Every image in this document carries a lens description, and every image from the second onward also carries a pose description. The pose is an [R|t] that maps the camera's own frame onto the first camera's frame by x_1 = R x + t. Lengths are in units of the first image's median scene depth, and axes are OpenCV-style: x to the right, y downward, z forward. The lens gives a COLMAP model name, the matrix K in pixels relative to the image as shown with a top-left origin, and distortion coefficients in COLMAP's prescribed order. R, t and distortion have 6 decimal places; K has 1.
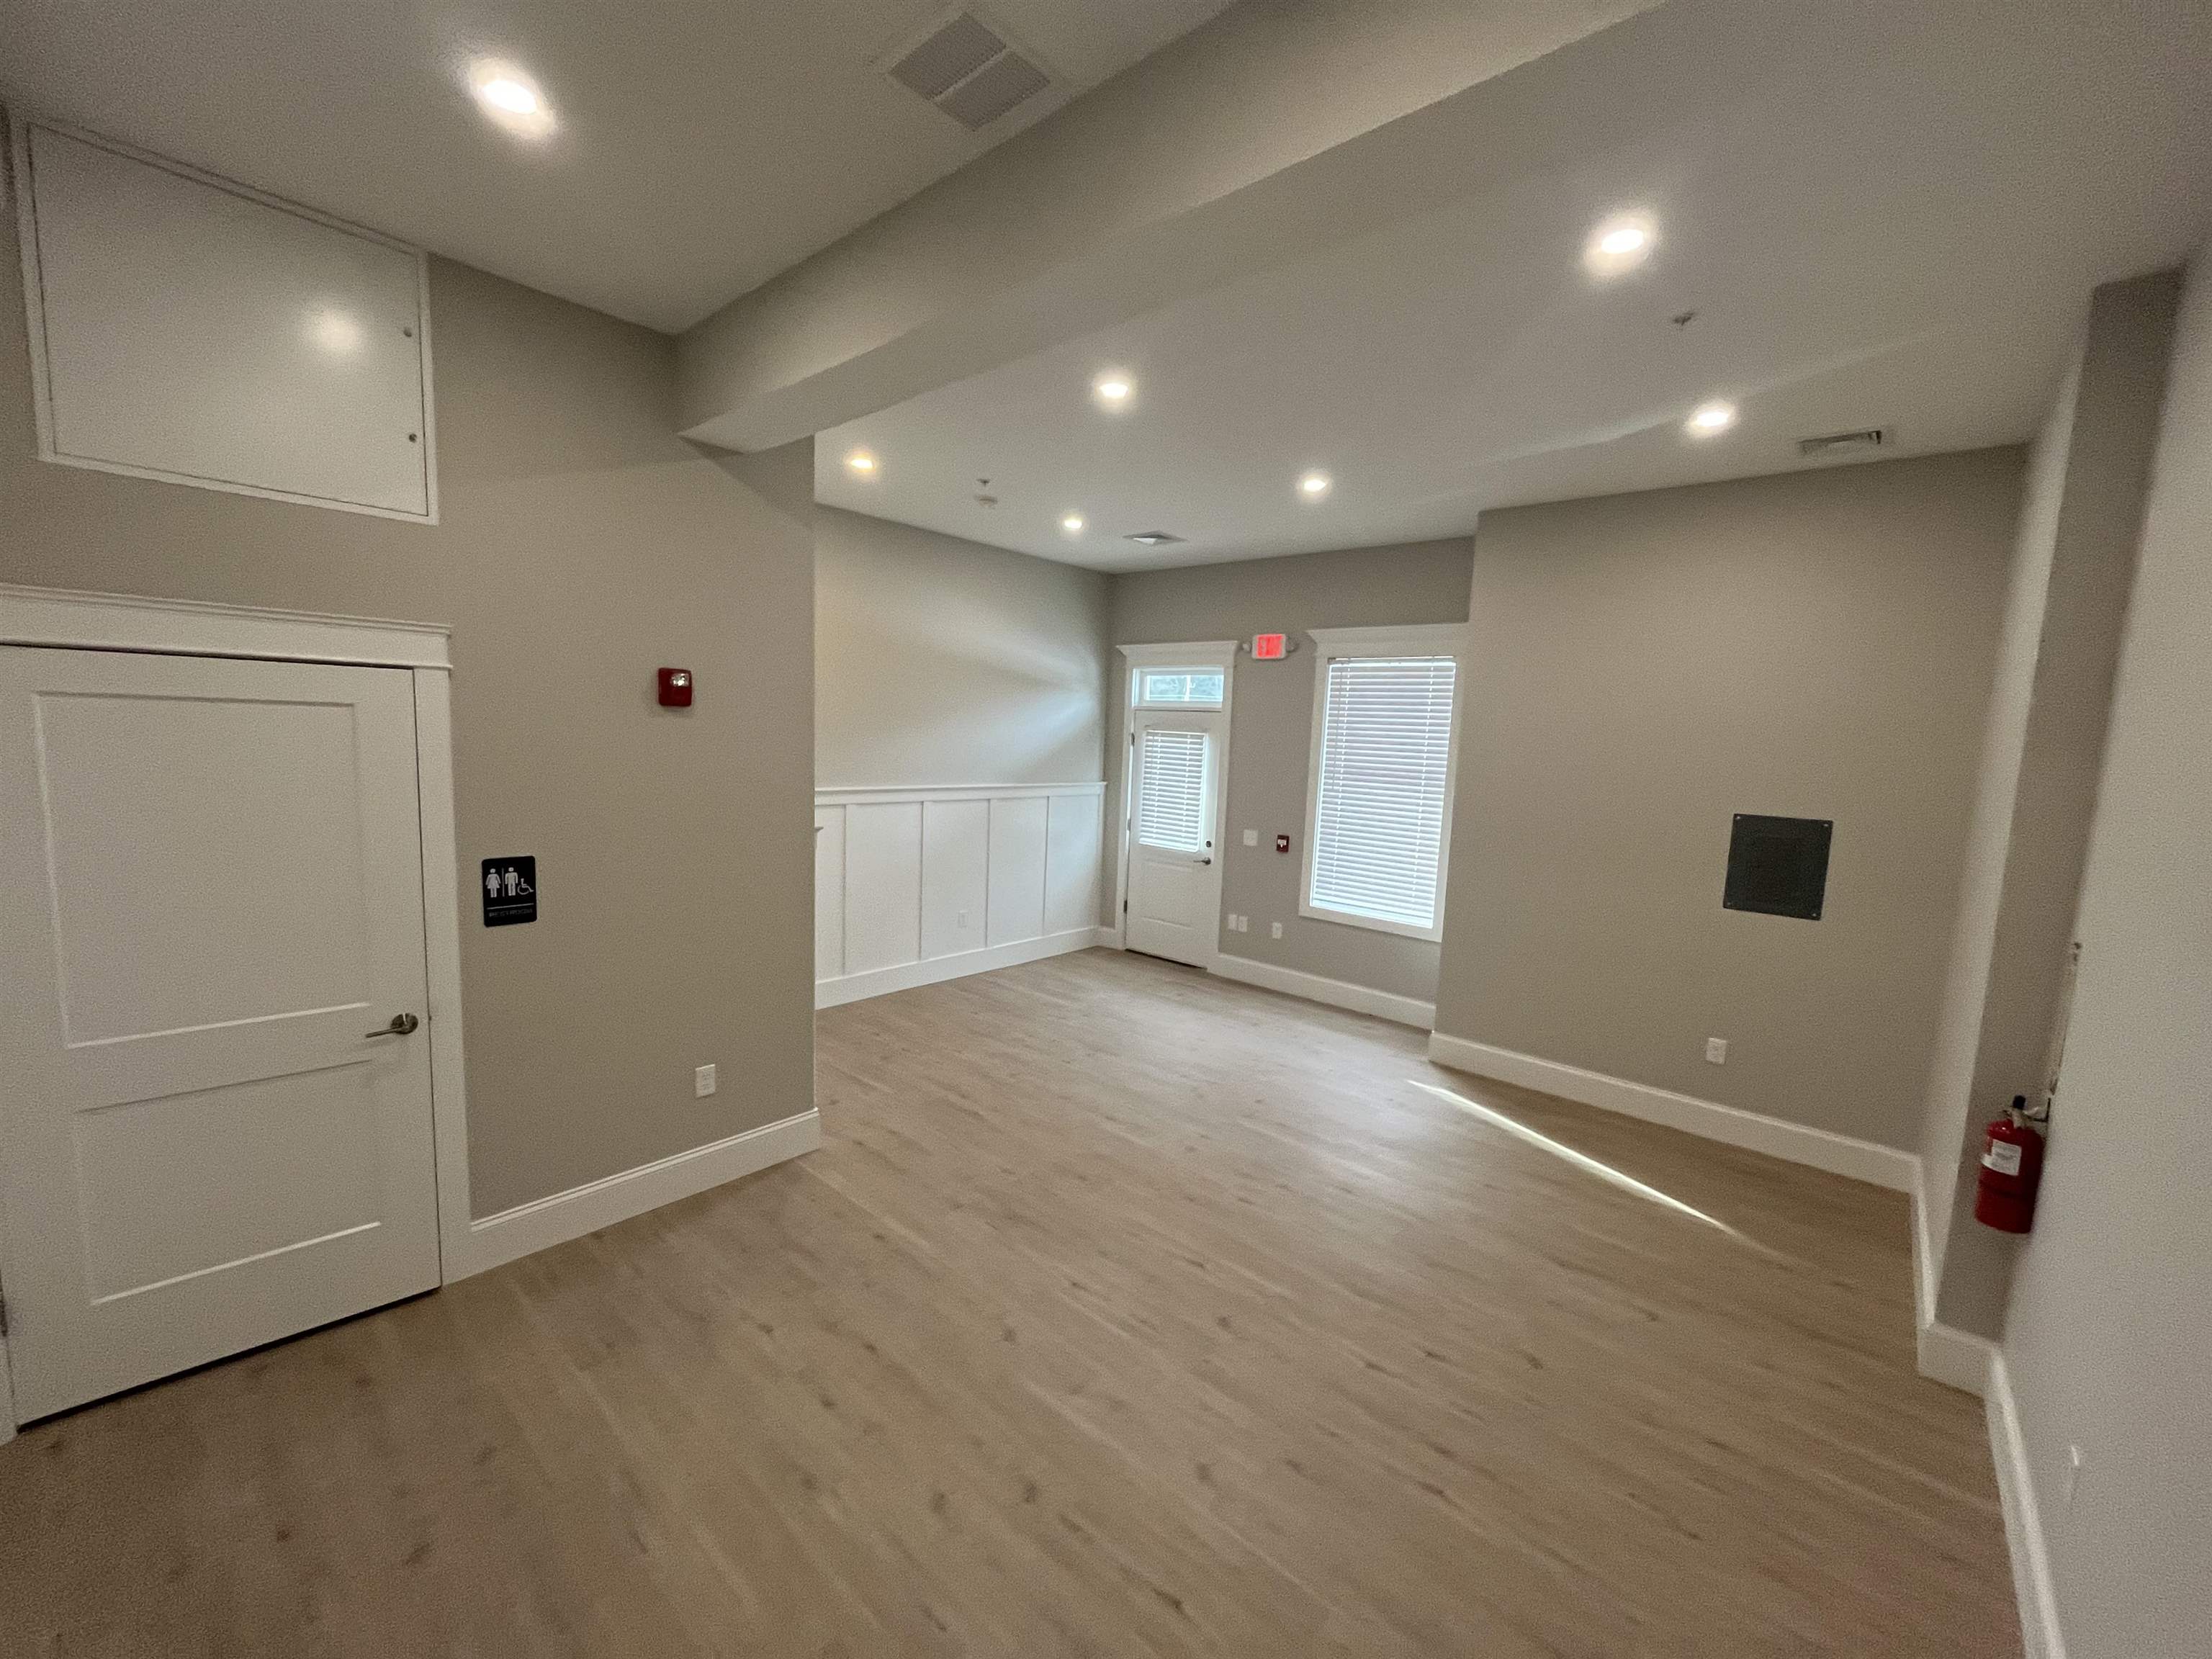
lens RADIAL K [[889.6, 0, 1105.8], [0, 889.6, 832.1], [0, 0, 1]] dist [-0.000040, -0.000028]
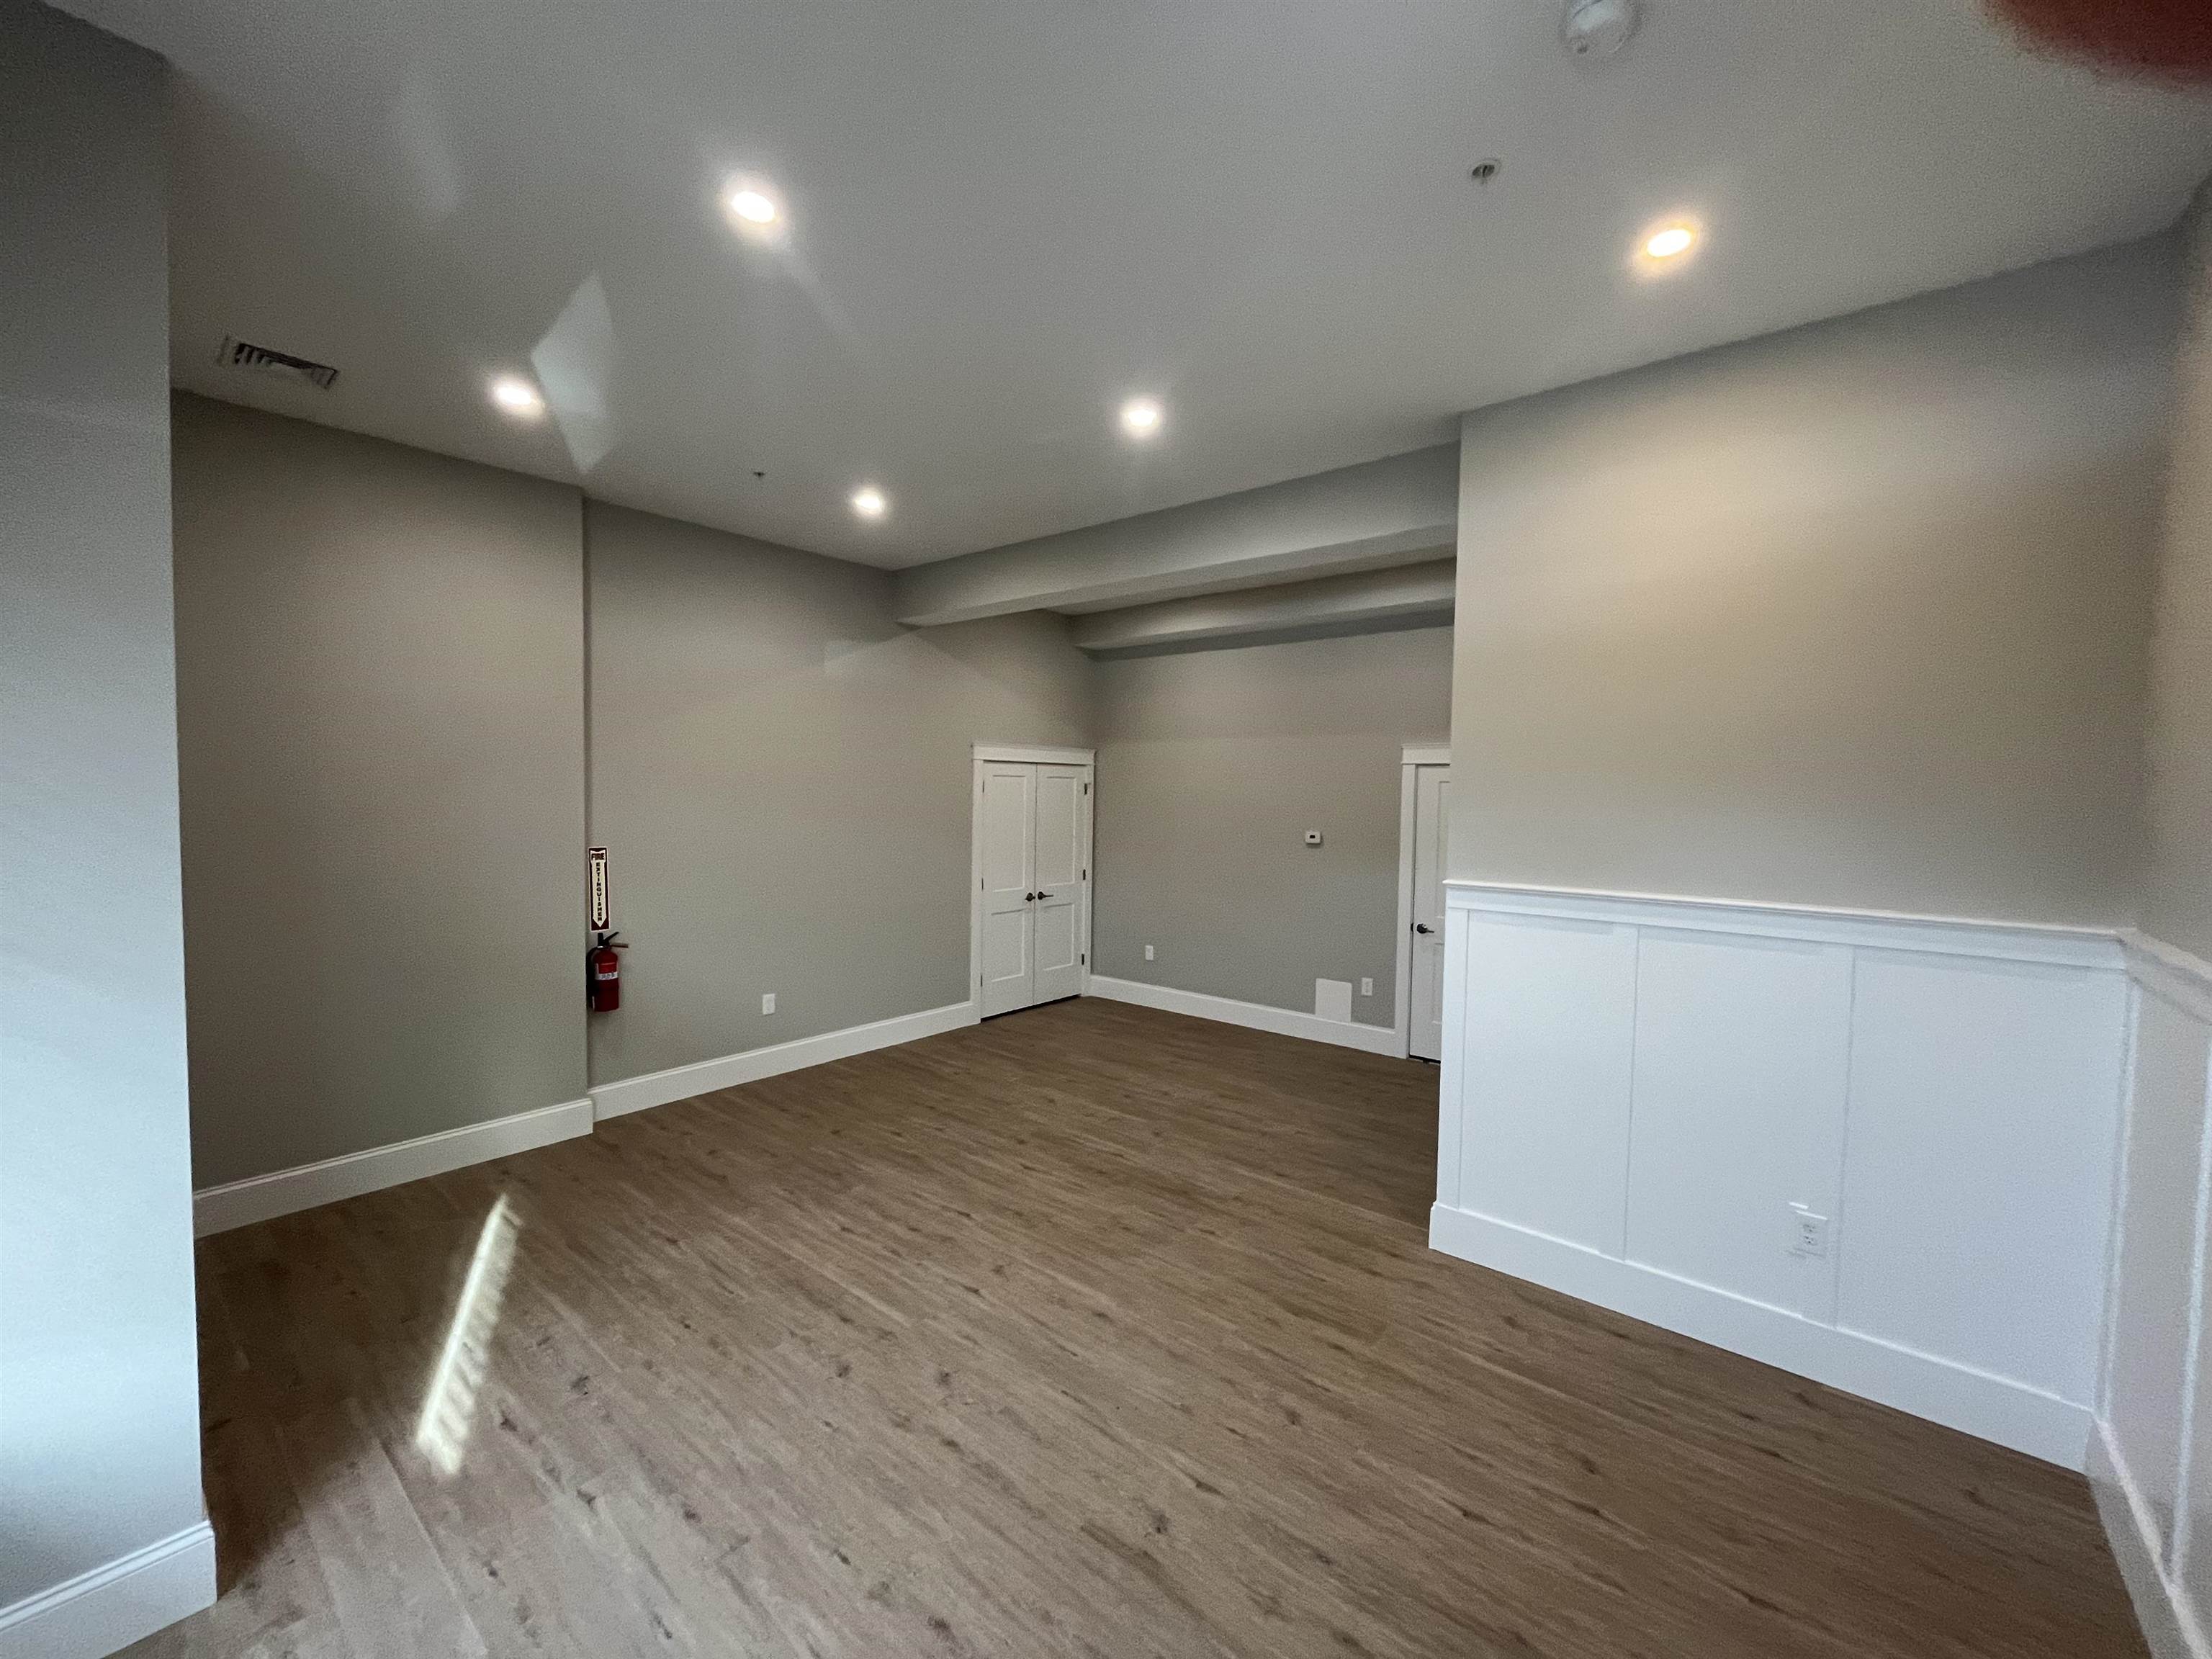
lens RADIAL K [[889.6, 0, 1102.0], [0, 889.6, 827.2], [0, 0, 1]] dist [-0.000040, -0.000028]
pose [[-0.998100, -0.052364, -0.032473, 0.058869], [-0.056853, 0.985845, 0.157727, -0.194095], [0.023754, 0.159273, -0.986949, 1.994271]]
